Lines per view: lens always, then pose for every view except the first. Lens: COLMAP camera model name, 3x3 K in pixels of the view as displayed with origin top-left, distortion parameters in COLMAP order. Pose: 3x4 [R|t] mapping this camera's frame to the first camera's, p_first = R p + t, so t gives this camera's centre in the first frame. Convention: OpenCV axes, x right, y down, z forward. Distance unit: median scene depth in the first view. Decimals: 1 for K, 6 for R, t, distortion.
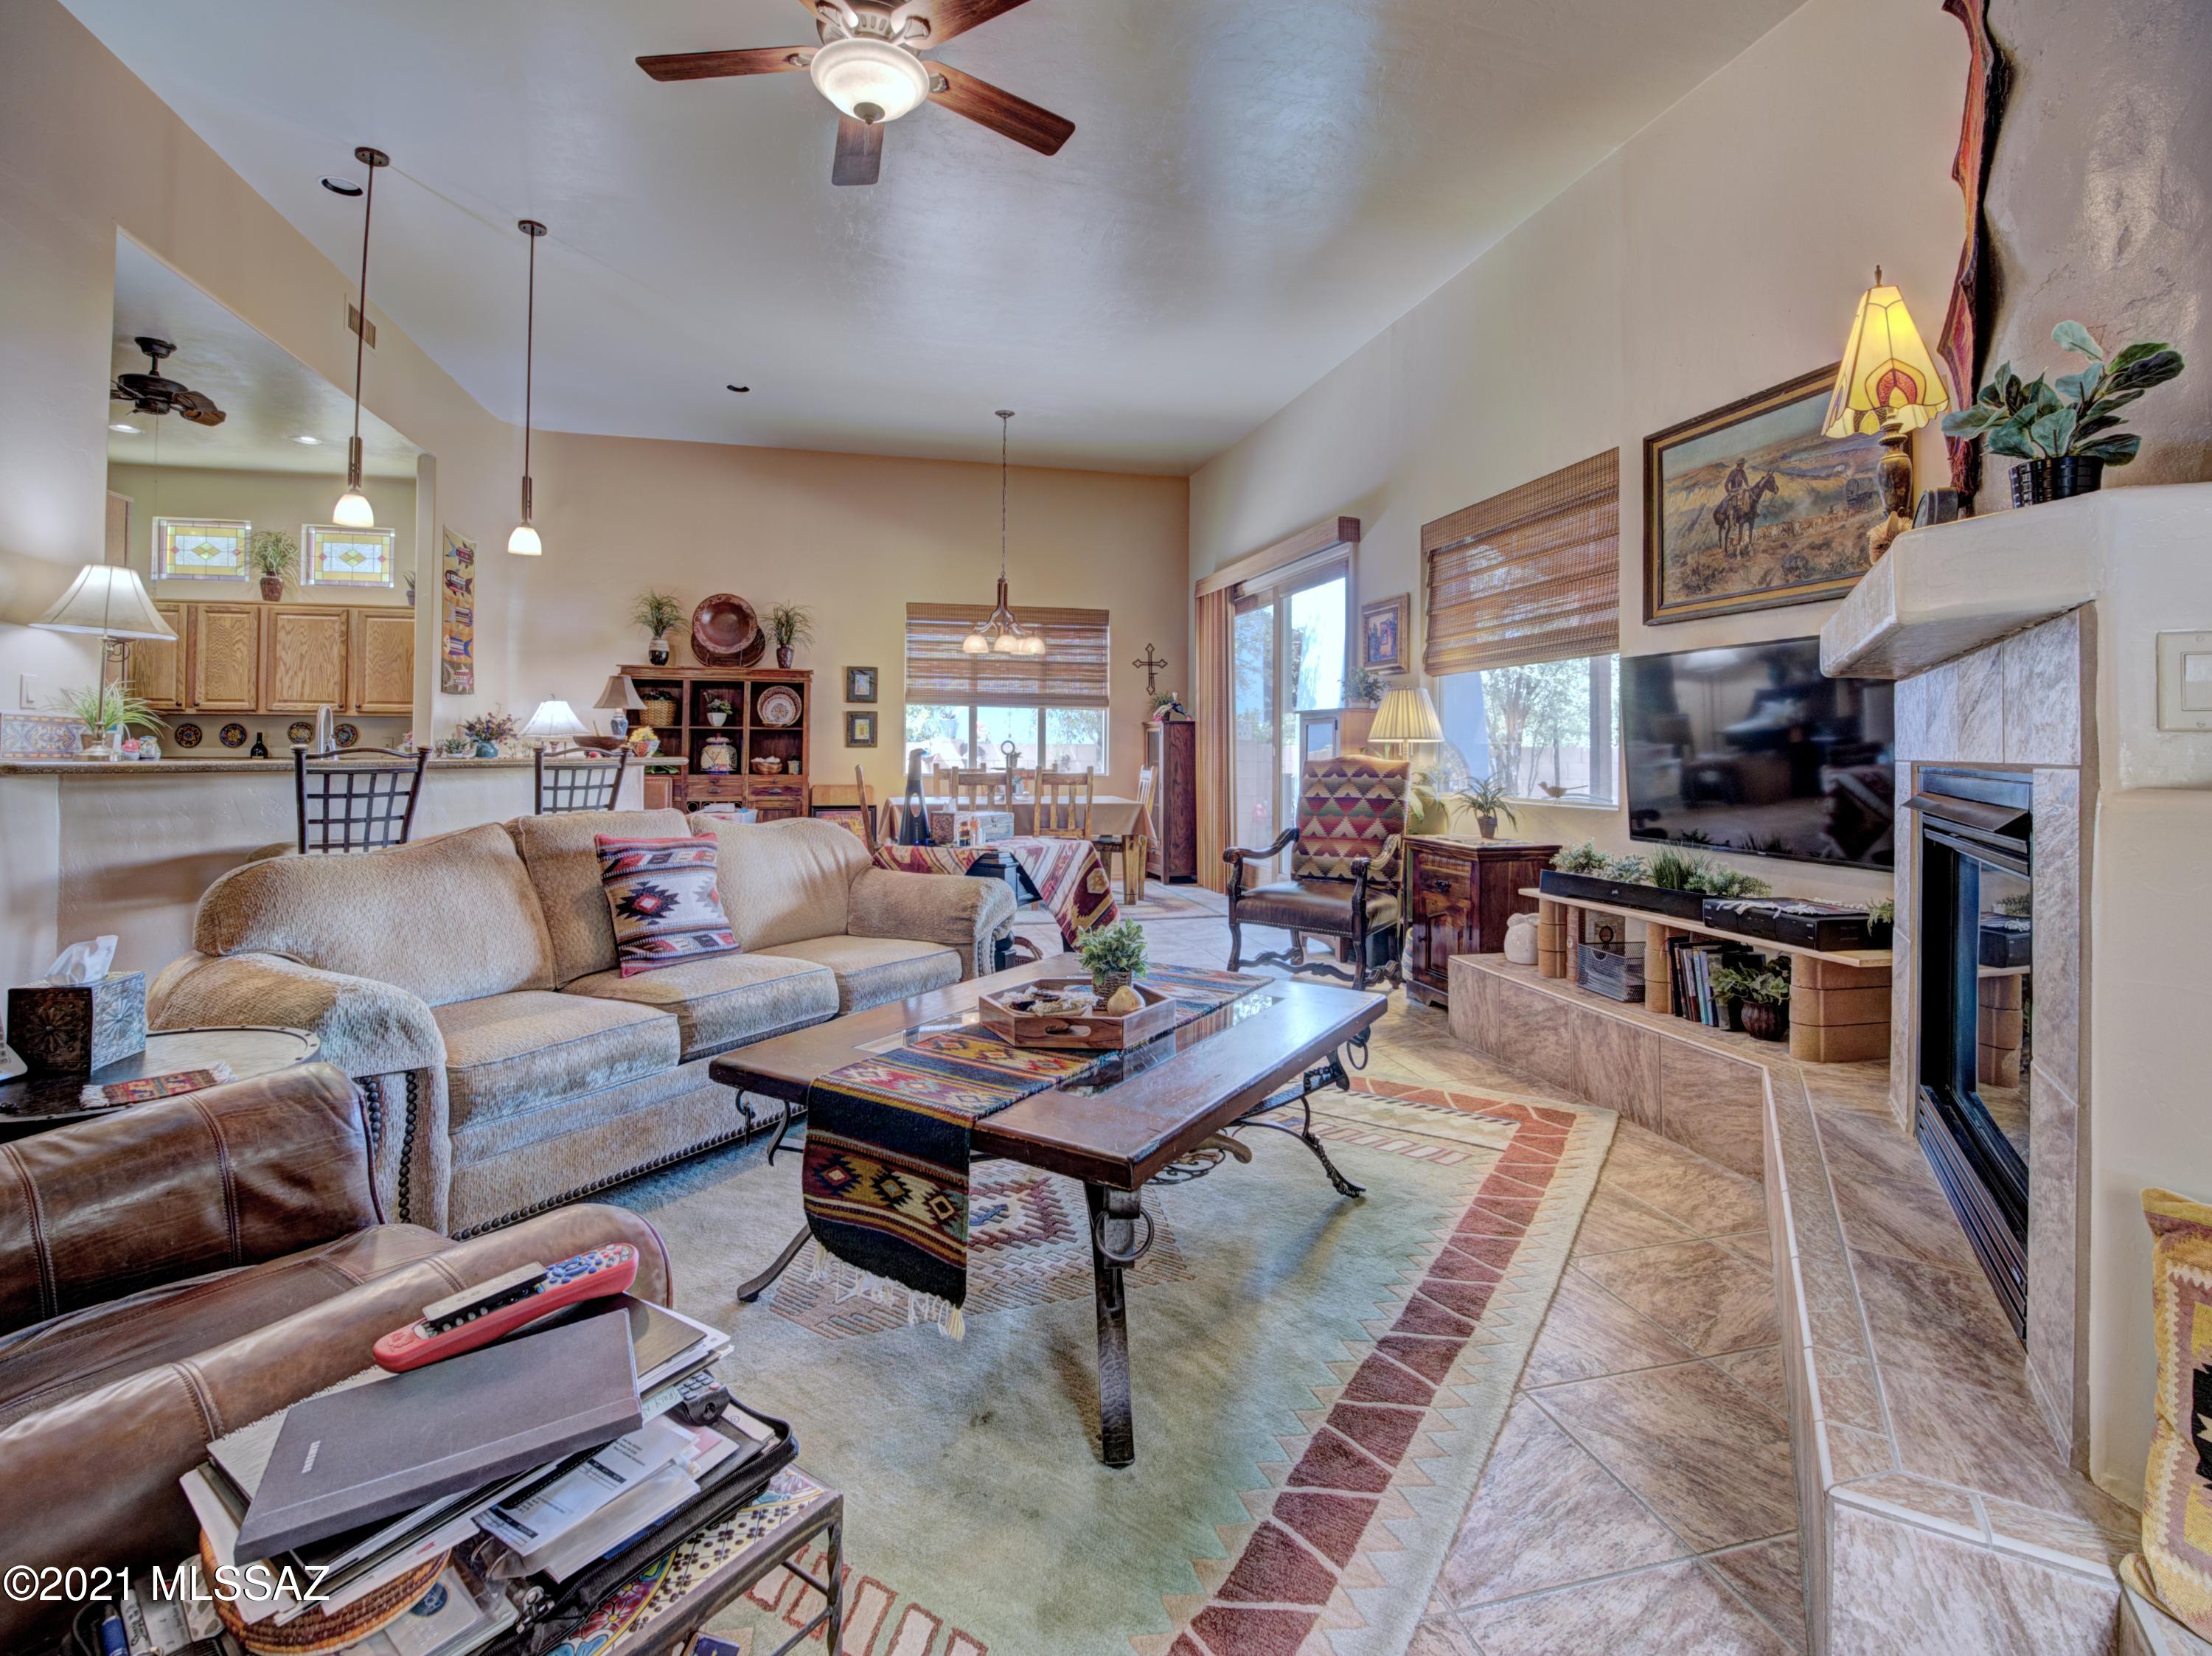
lens RADIAL K [[1023.5, 0, 1098.6], [0, 1023.5, 745.4], [0, 0, 1]] dist [-0.029881, 0.000057]
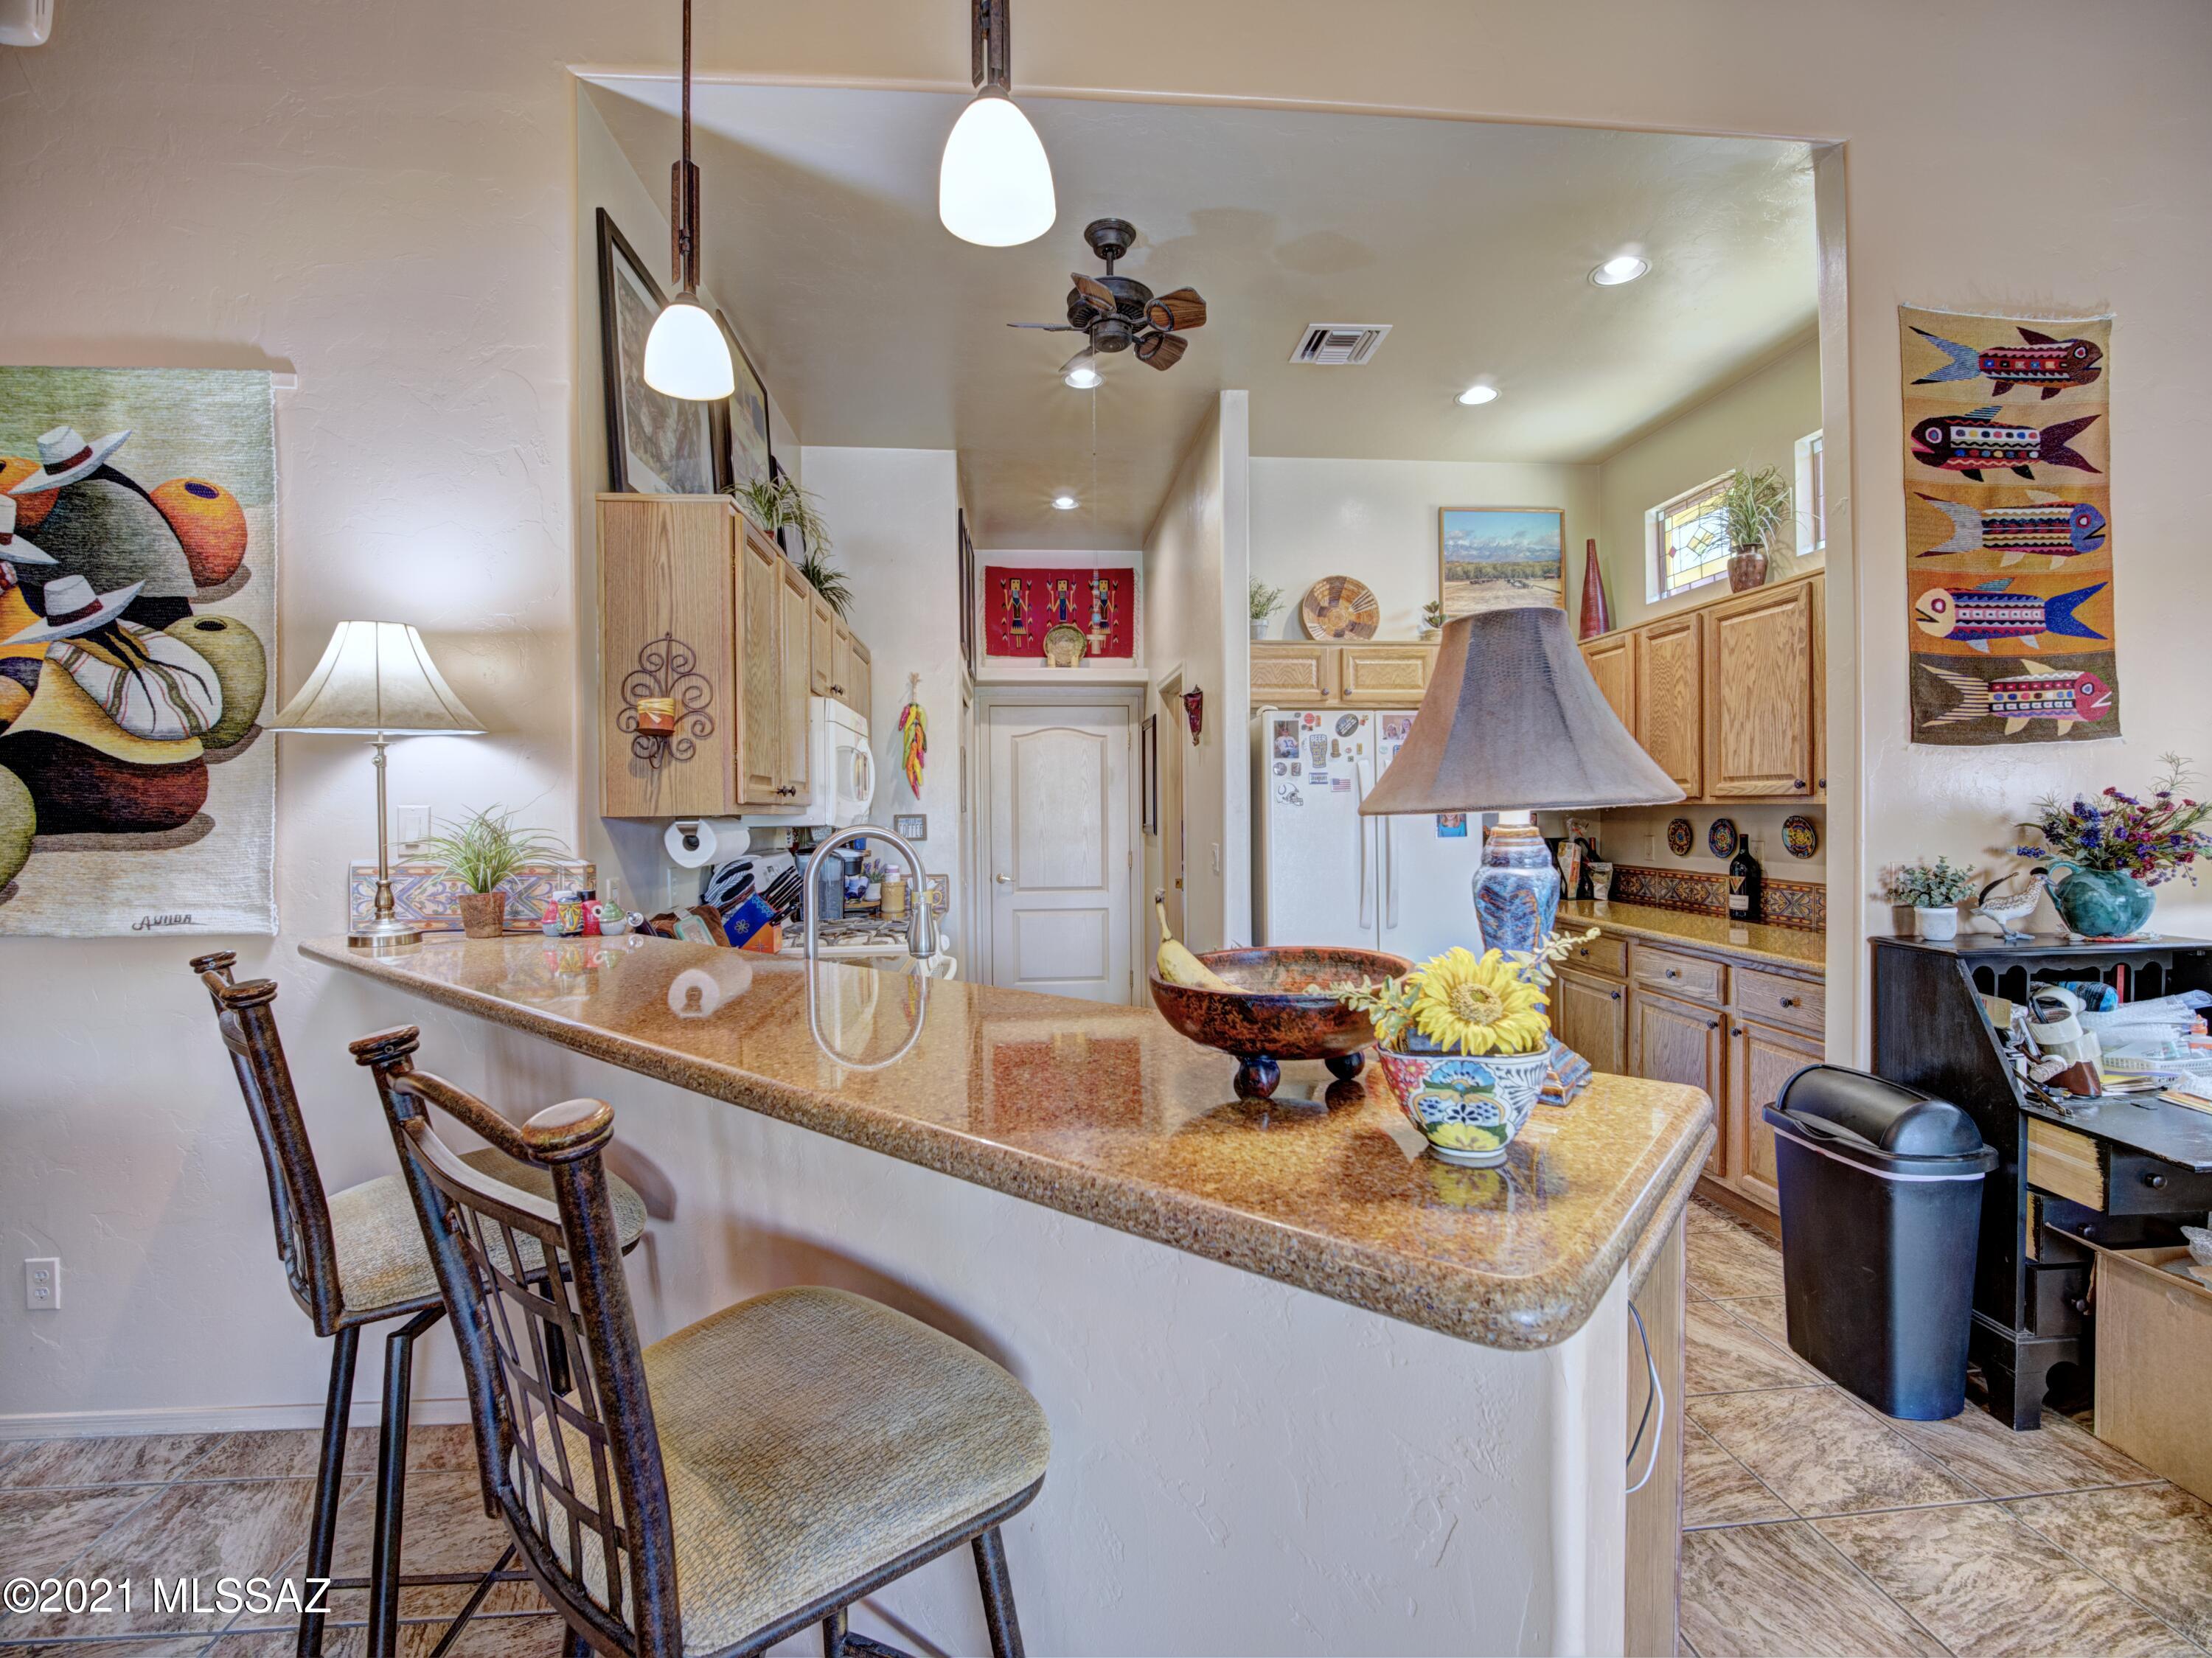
lens RADIAL K [[995.2, 0, 1104.2], [0, 995.2, 819.1], [0, 0, 1]] dist [-0.017559, -0.000300]
pose [[-0.155980, 0.005273, -0.987746, -0.312660], [0.012603, 0.999915, 0.003347, -0.038487], [0.987680, -0.011927, -0.156034, 1.011107]]
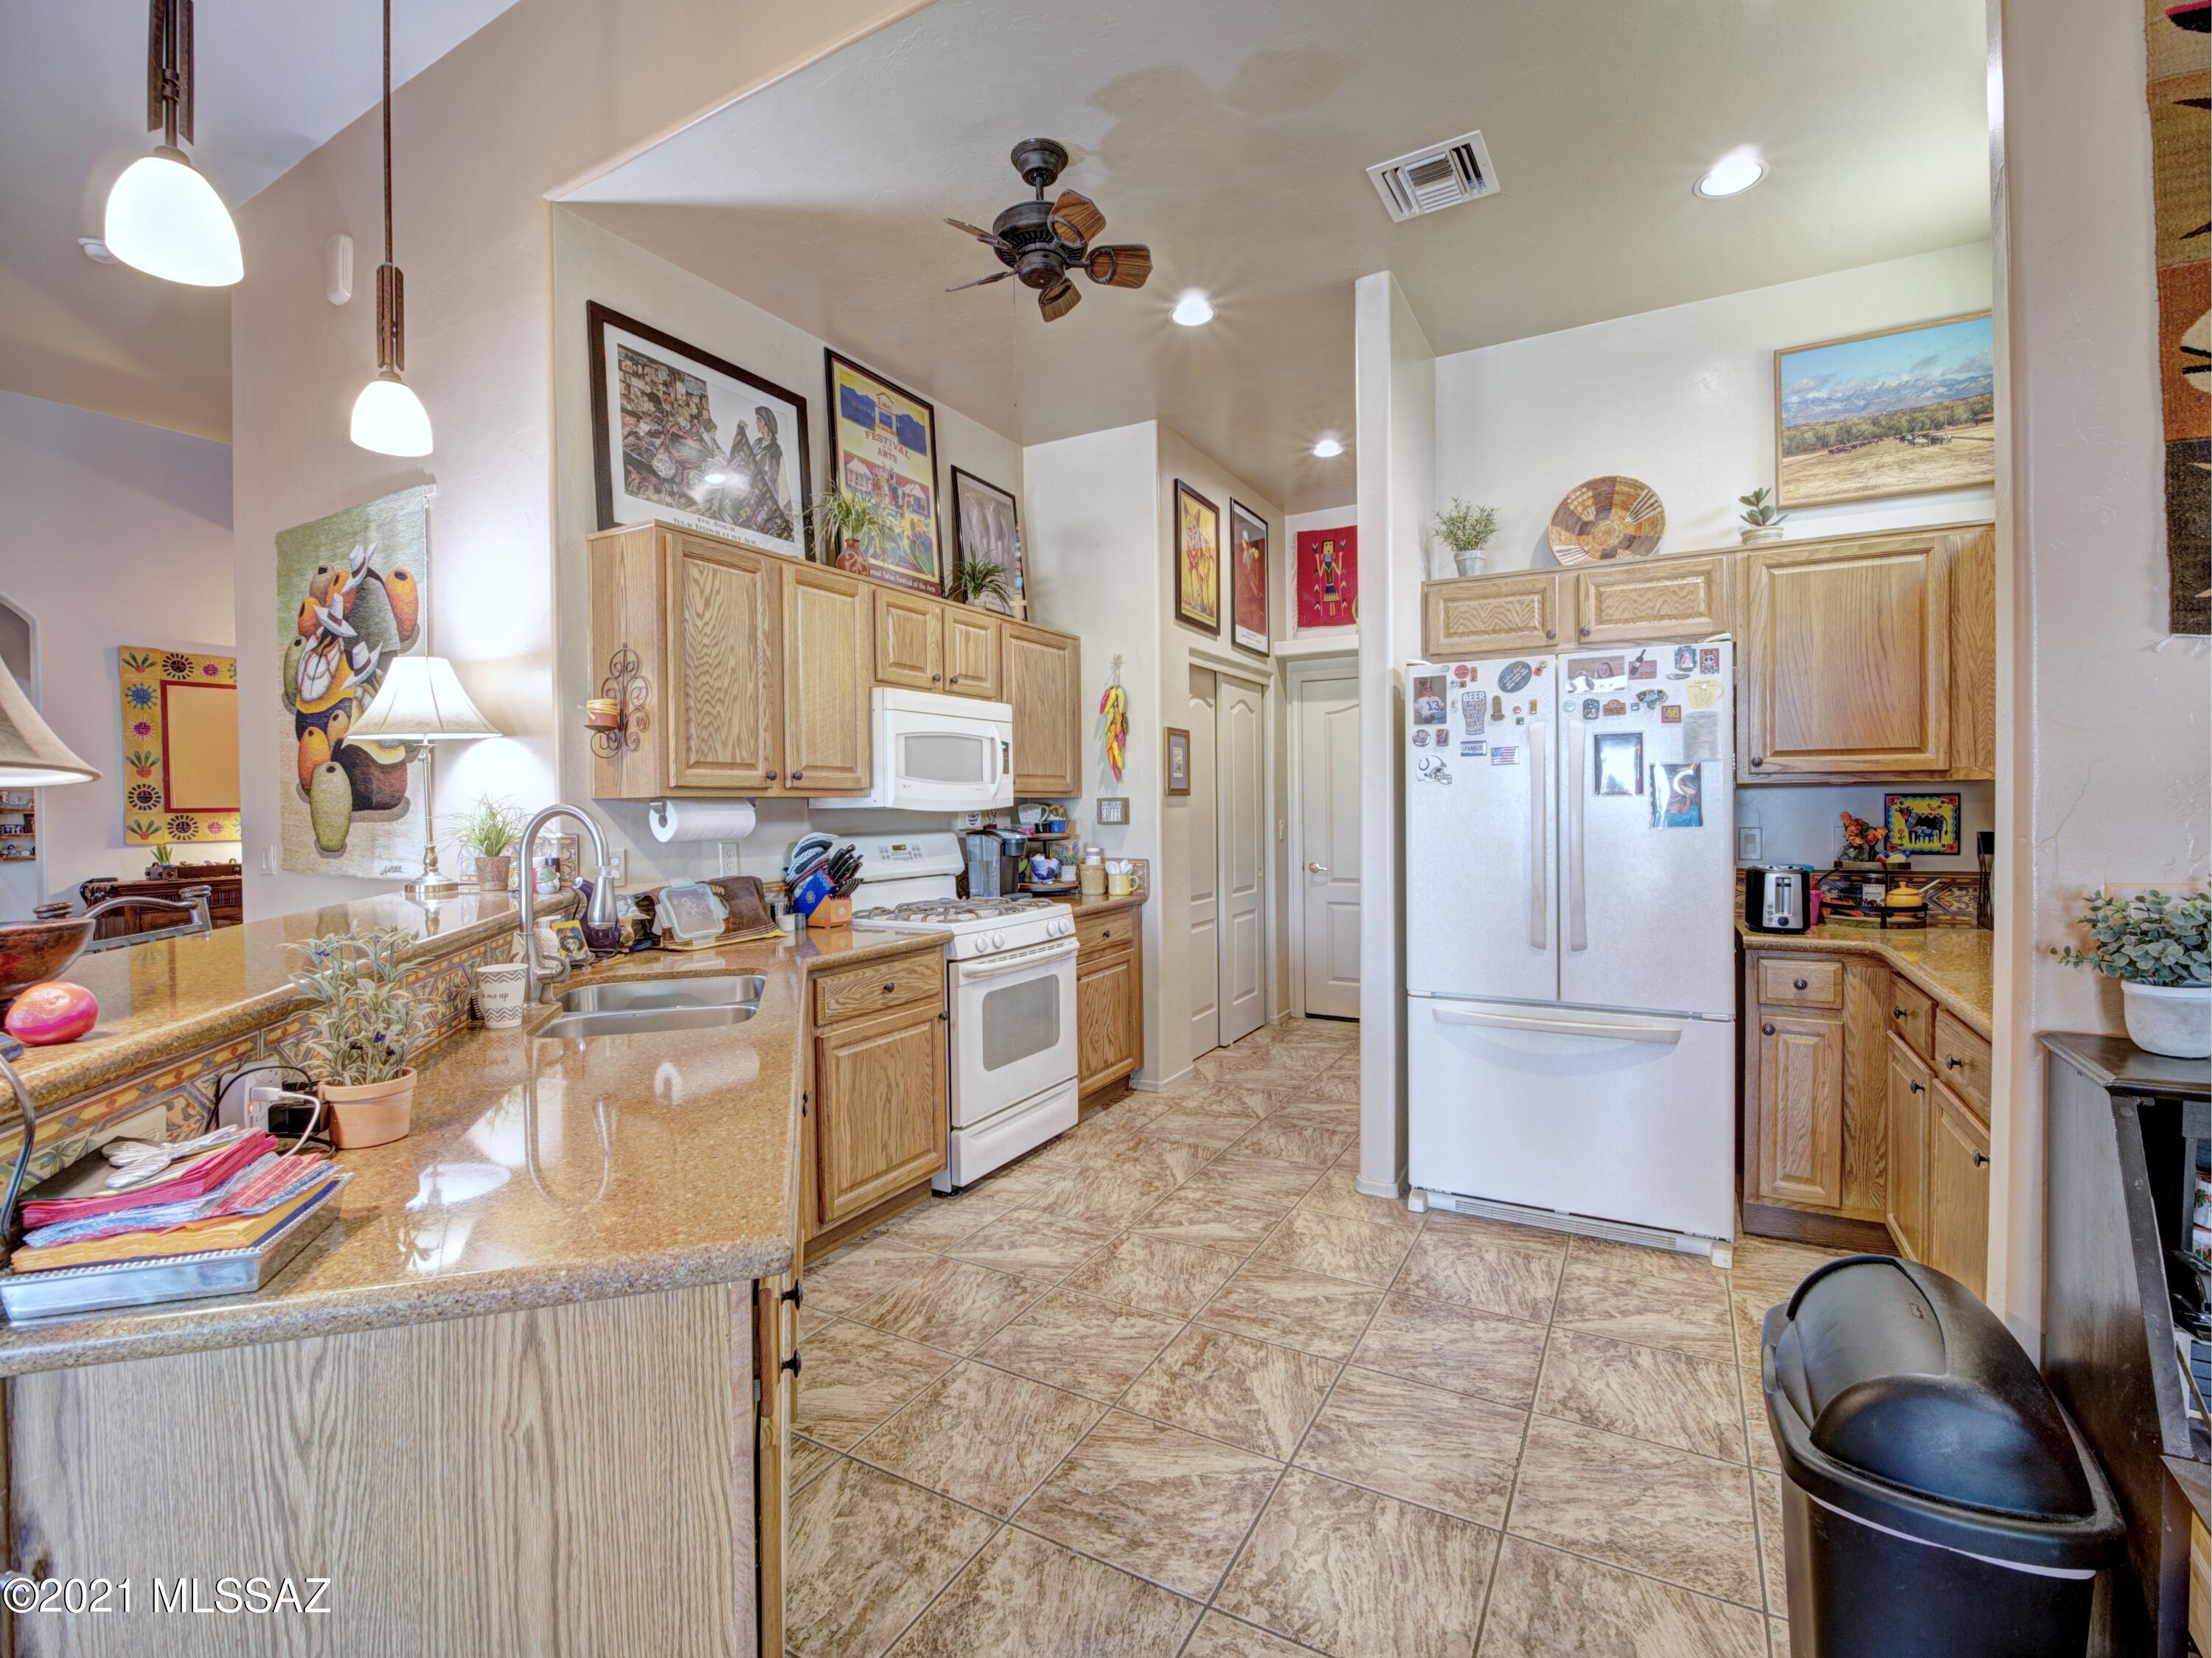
lens RADIAL K [[993.7, 0, 1104.4], [0, 993.7, 819.4], [0, 0, 1]] dist [-0.020399, -0.001090]
pose [[-0.686812, 0.015175, -0.726677, -0.524407], [0.011795, 0.999883, 0.009732, -0.031011], [0.726739, -0.001886, -0.686911, 1.311801]]
